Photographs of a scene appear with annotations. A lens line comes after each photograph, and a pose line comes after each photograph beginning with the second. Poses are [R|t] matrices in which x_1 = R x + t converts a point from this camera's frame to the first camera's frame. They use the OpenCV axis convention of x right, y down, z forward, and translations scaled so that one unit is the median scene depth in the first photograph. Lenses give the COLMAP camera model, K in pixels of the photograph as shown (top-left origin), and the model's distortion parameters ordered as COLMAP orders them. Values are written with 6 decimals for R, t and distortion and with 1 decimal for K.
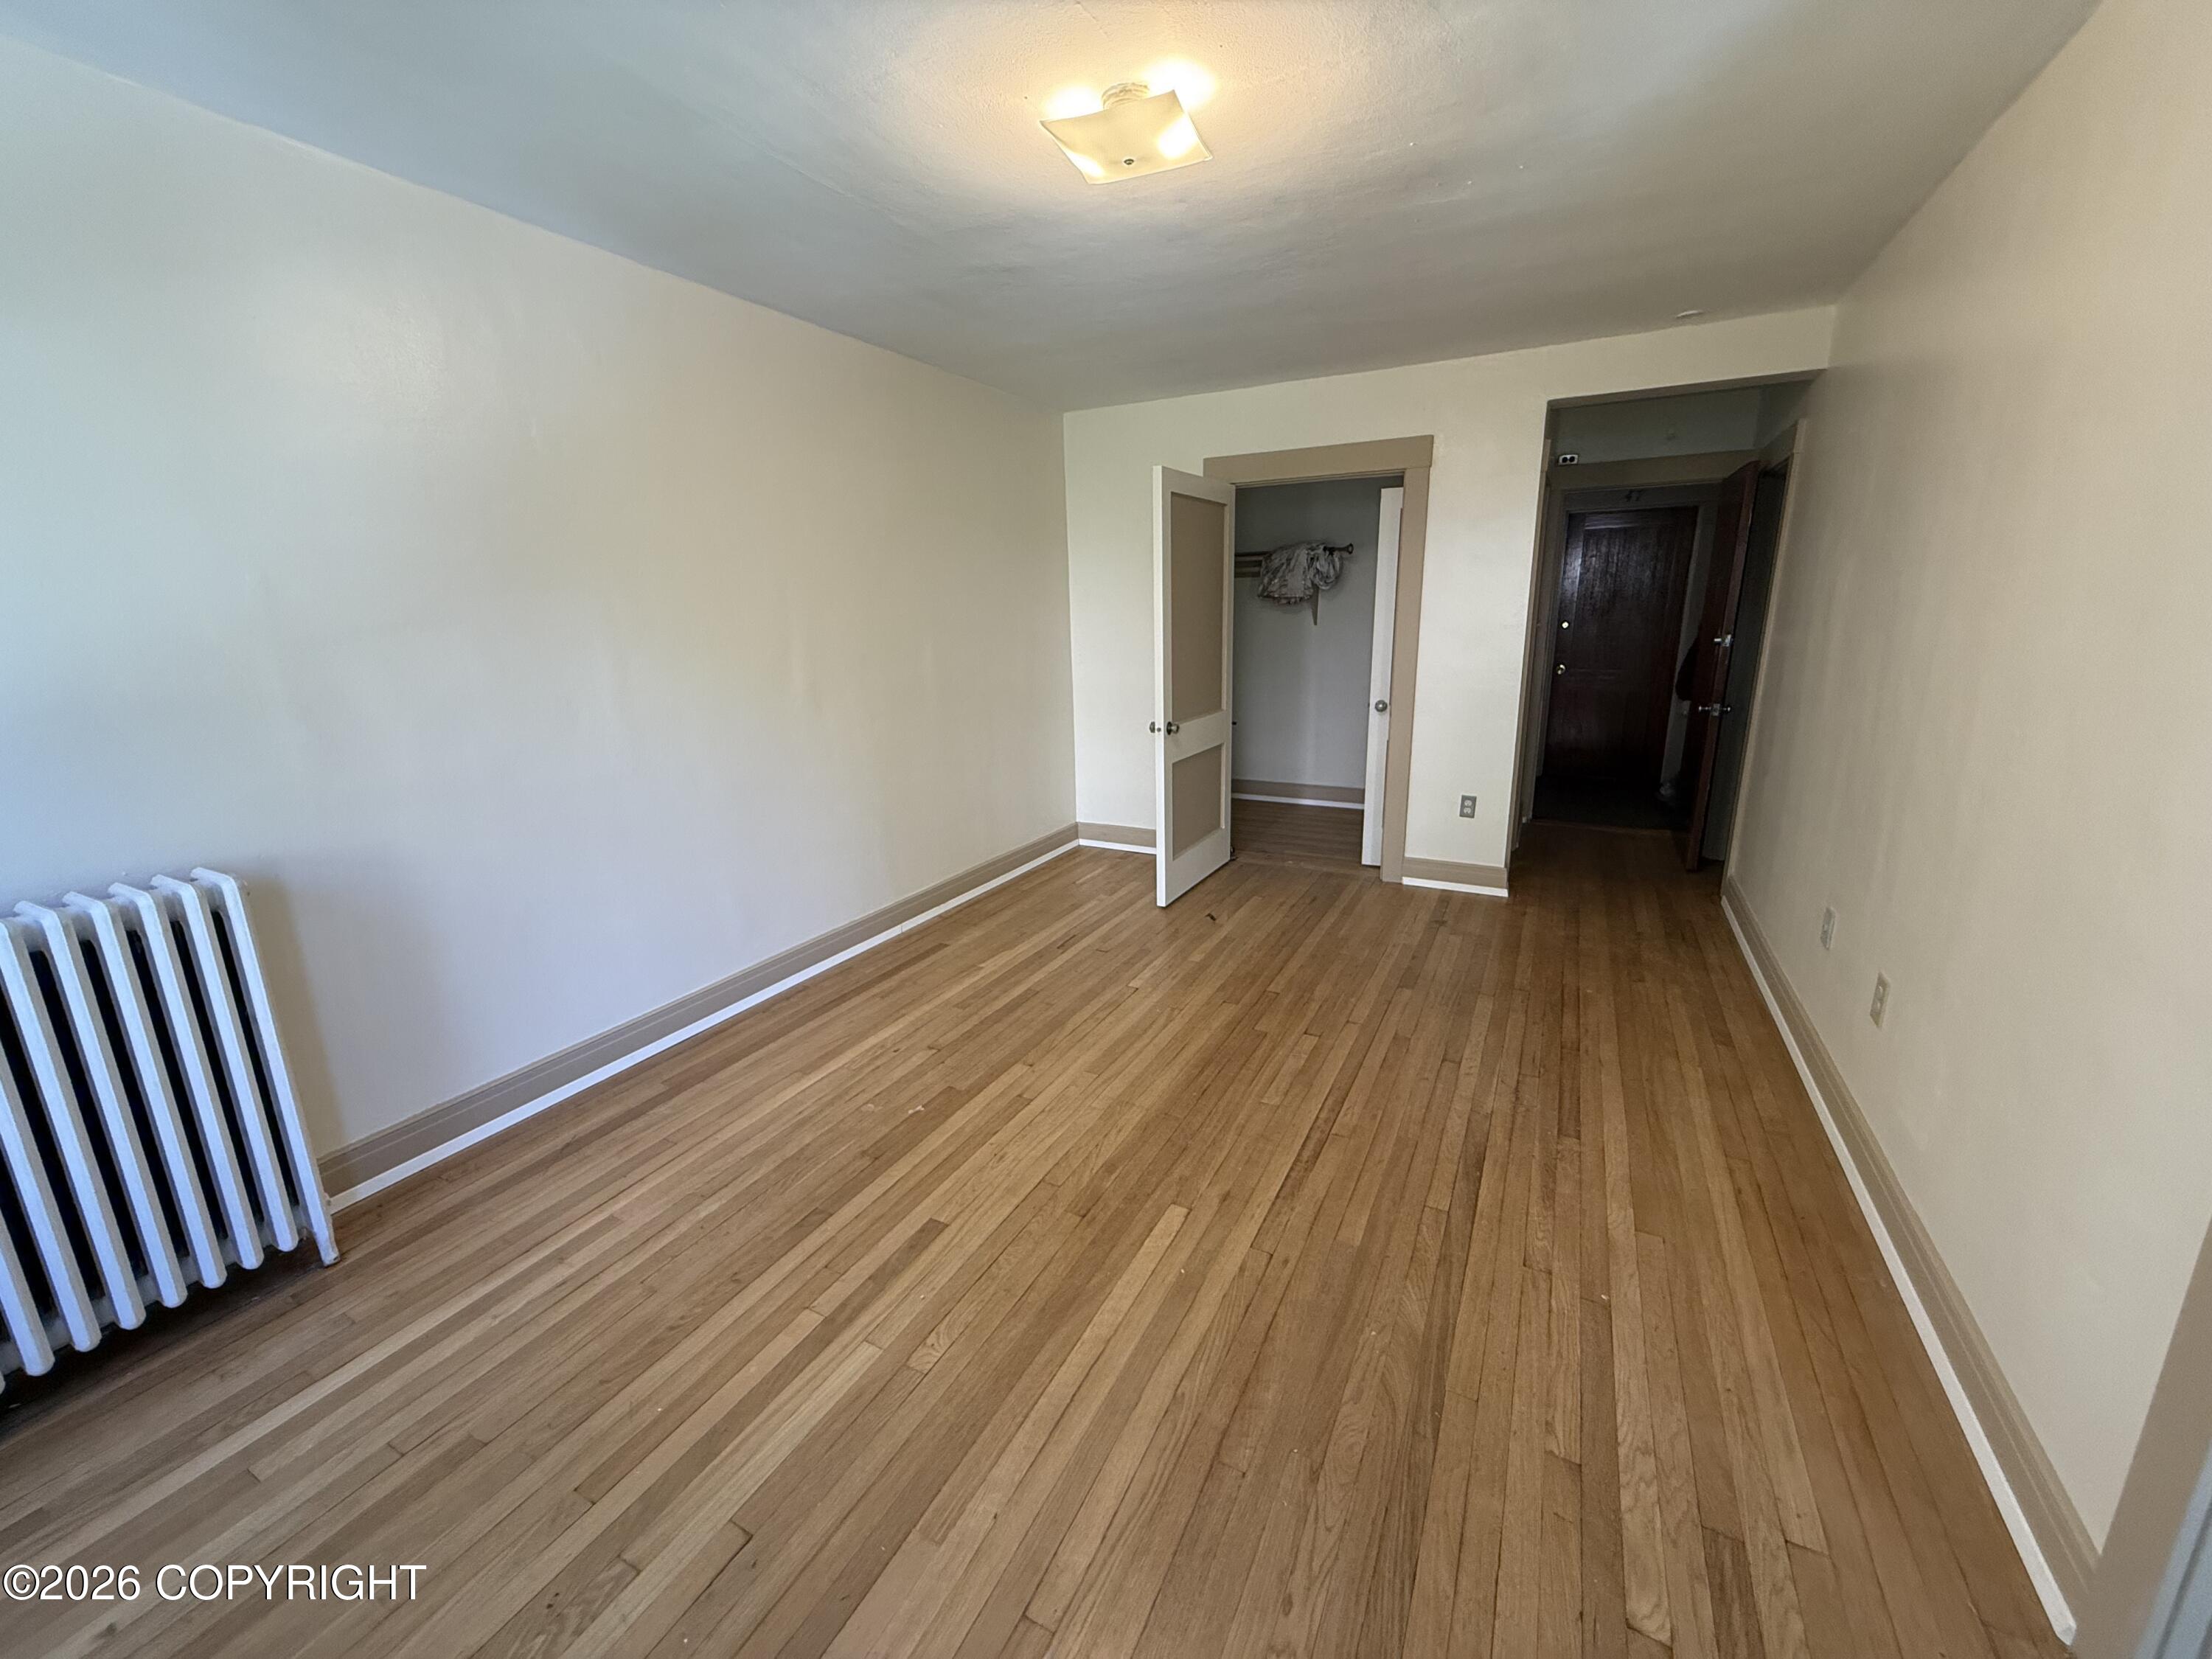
lens RADIAL K [[879.0, 0, 1115.1], [0, 879.0, 829.0], [0, 0, 1]] dist [0.001368, 0.000203]
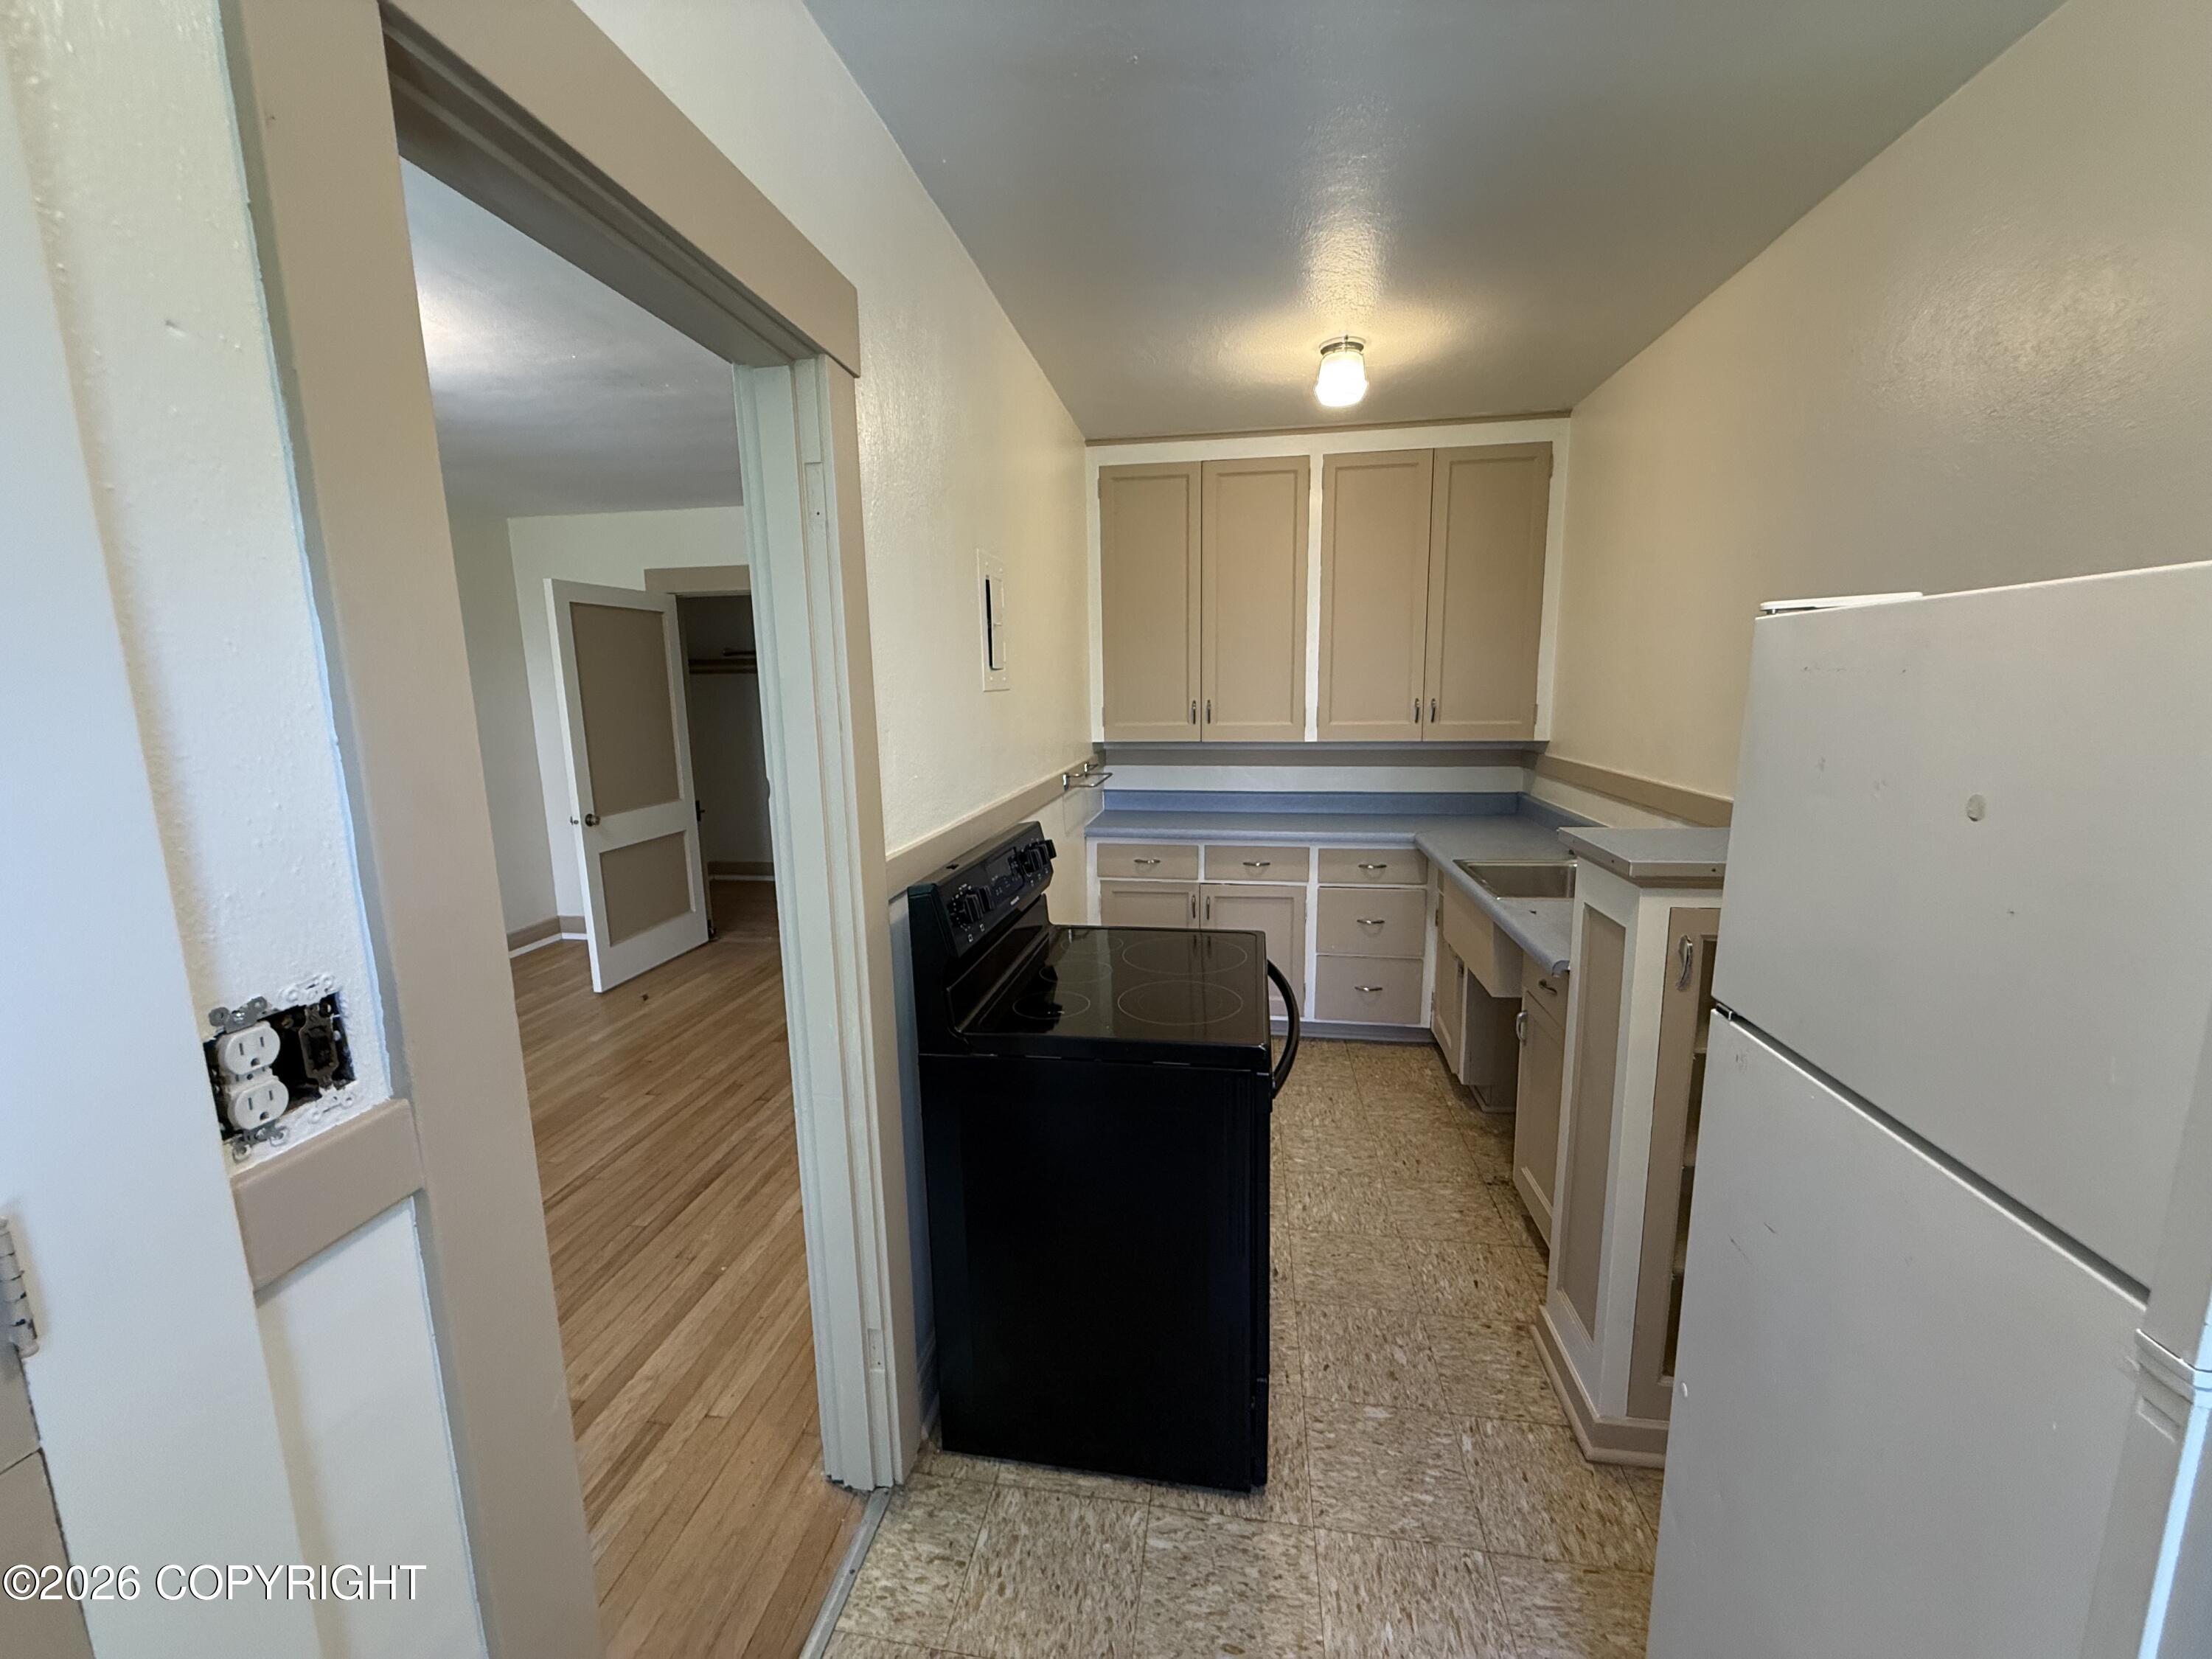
lens RADIAL K [[879.0, 0, 1099.1], [0, 879.0, 830.6], [0, 0, 1]] dist [0.001368, 0.000203]
pose [[0.951122, -0.046456, 0.305302, 0.402296], [0.073038, 0.994412, -0.076224, 0.028563], [-0.300055, 0.094797, 0.949200, -0.225098]]
